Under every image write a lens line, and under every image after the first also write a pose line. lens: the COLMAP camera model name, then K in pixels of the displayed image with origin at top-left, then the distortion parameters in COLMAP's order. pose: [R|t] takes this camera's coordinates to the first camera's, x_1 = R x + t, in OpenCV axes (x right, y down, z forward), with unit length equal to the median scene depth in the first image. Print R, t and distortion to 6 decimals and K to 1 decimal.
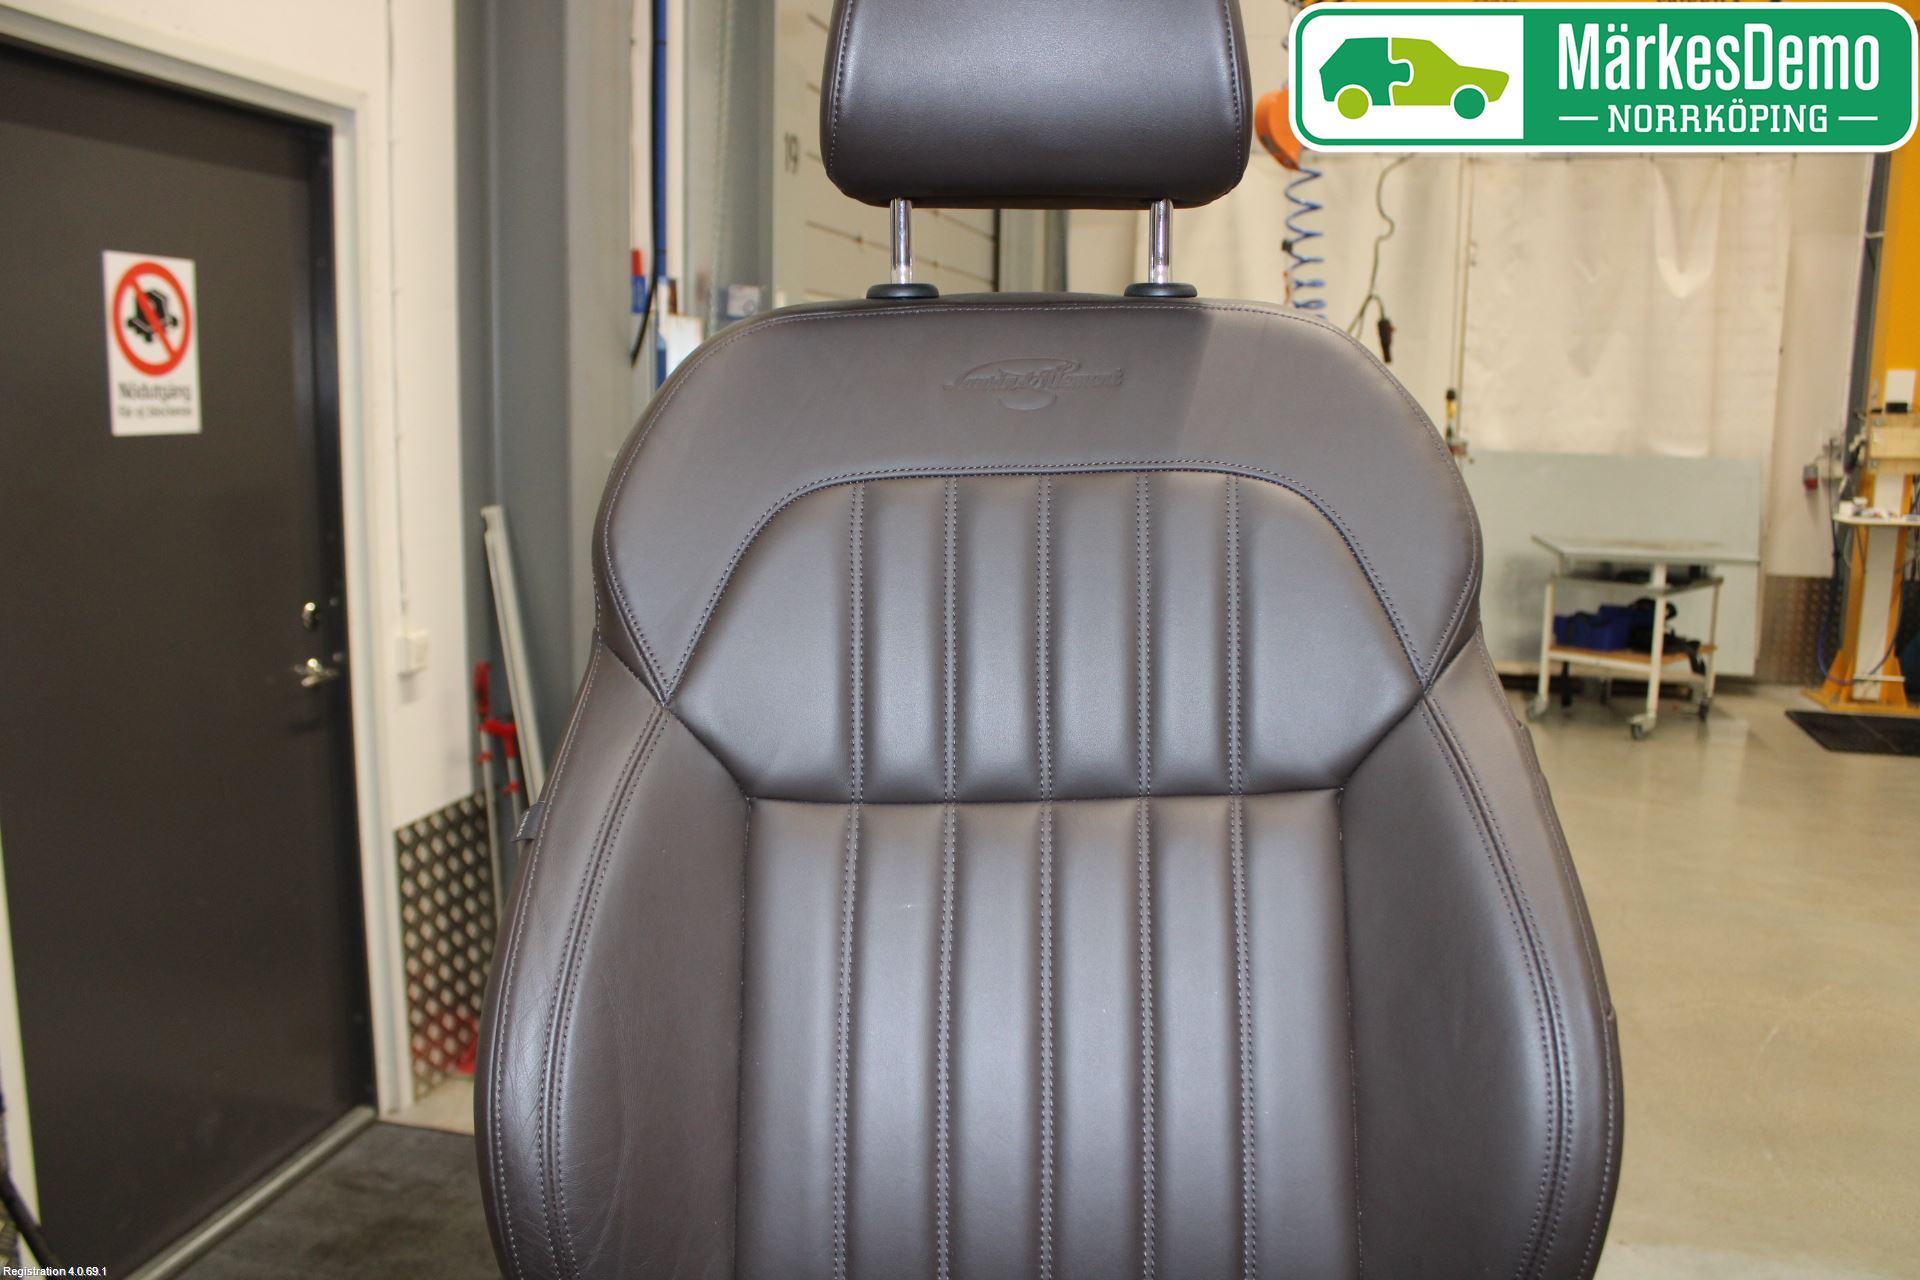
lens RADIAL K [[1586.0, 0, 948.6], [0, 1586.0, 647.7], [0, 0, 1]] dist [-0.163425, 0.137859]
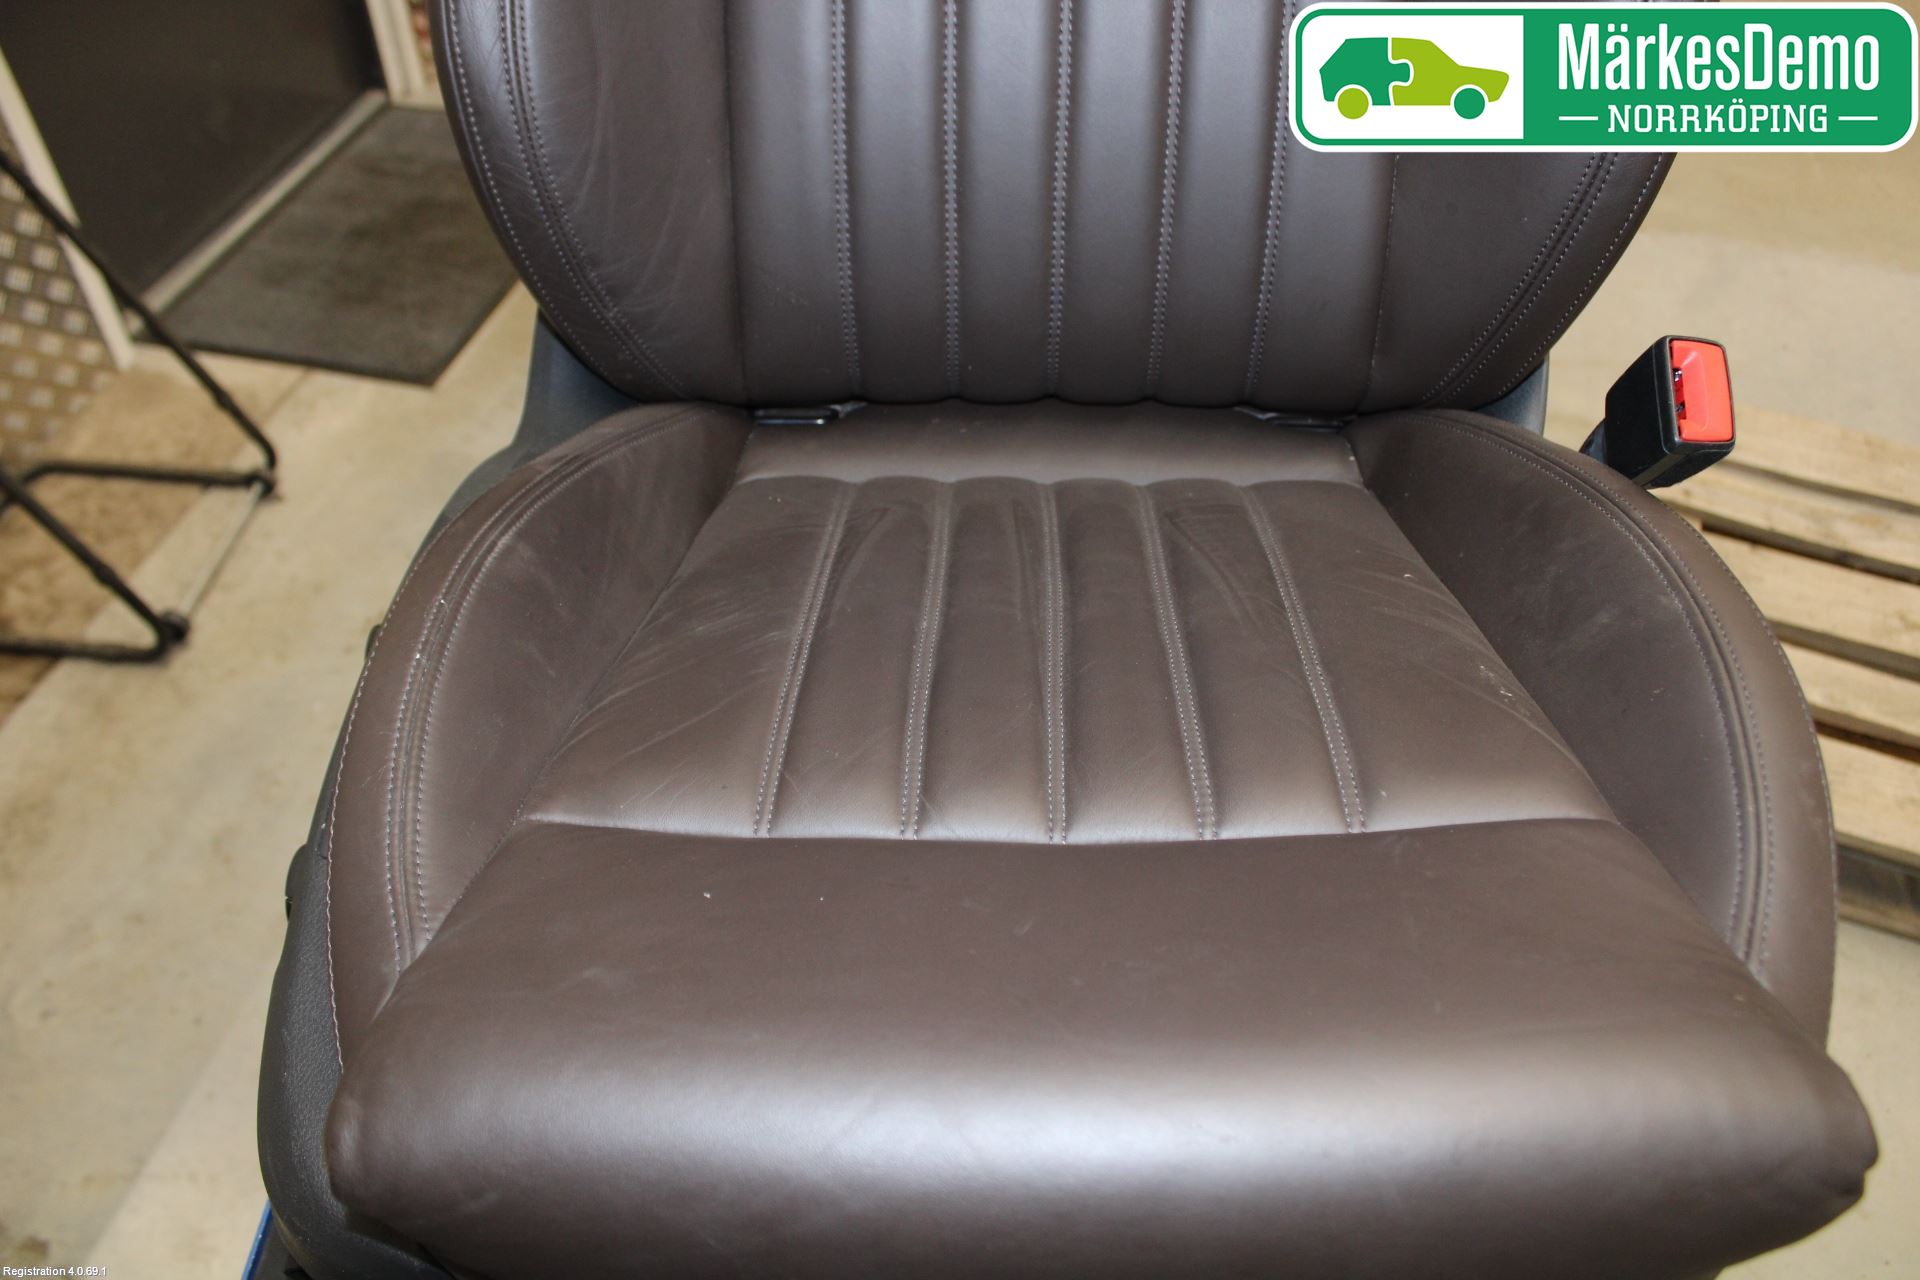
lens RADIAL K [[1586.0, 0, 947.2], [0, 1586.0, 638.9], [0, 0, 1]] dist [-0.163425, 0.137859]
pose [[0.999835, 0.003424, -0.017847, 0.002410], [0.007733, 0.808559, 0.588365, 0.010071], [0.016445, -0.588406, 0.808399, 0.013638]]
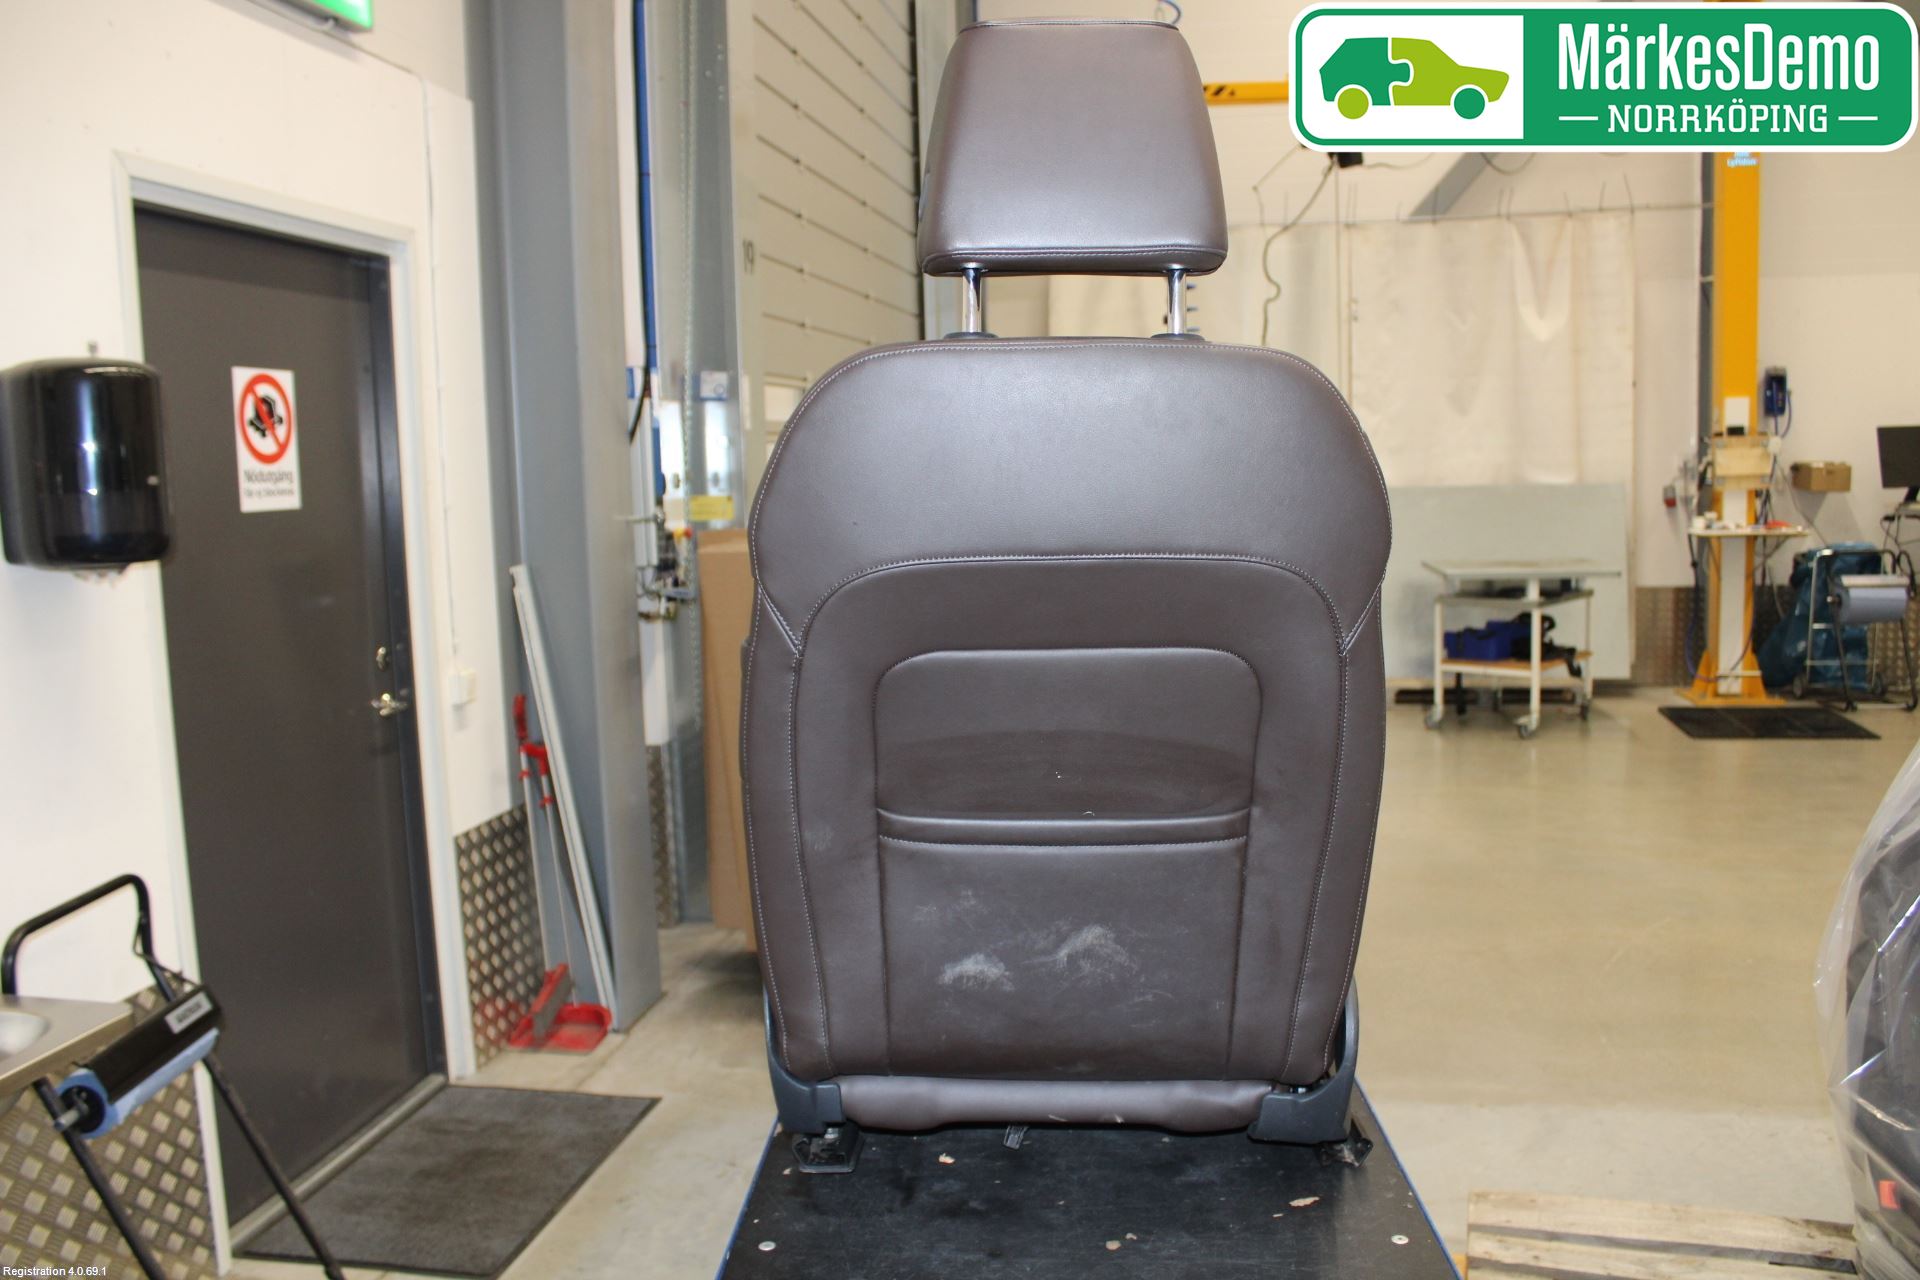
lens RADIAL K [[1586.0, 0, 955.7], [0, 1586.0, 651.1], [0, 0, 1]] dist [-0.163425, 0.137859]
pose [[0.997622, -0.050868, 0.046510, -0.021234], [0.052744, 0.997805, -0.040042, 0.044093], [-0.044371, 0.042400, 0.998115, -0.221872]]
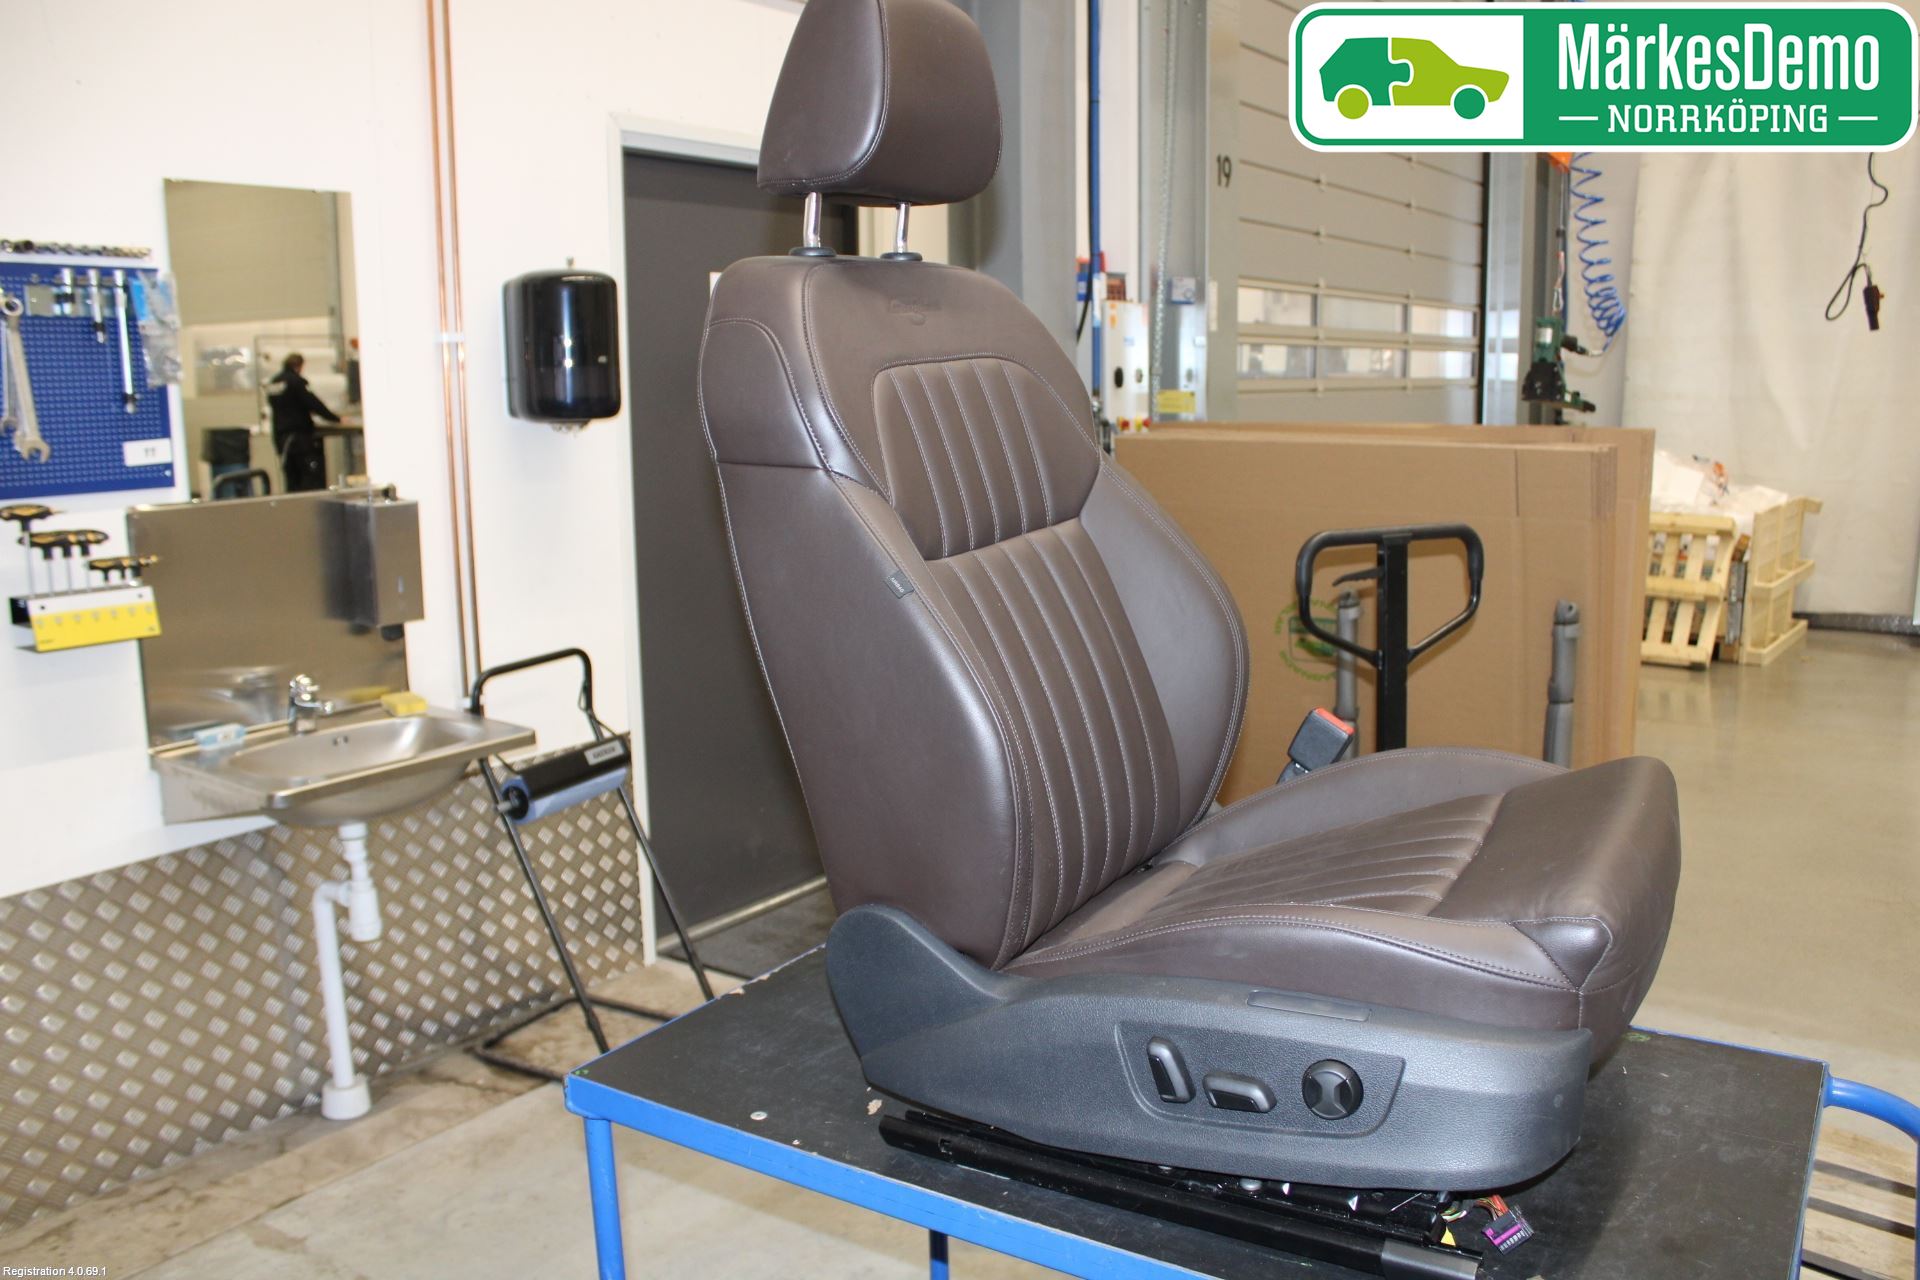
lens RADIAL K [[1586.0, 0, 955.6], [0, 1586.0, 648.9], [0, 0, 1]] dist [-0.163425, 0.137859]
pose [[0.928569, 0.041602, -0.368822, 0.241537], [-0.037969, 0.999132, 0.017108, 0.076619], [0.369214, -0.001882, 0.929343, -0.343861]]
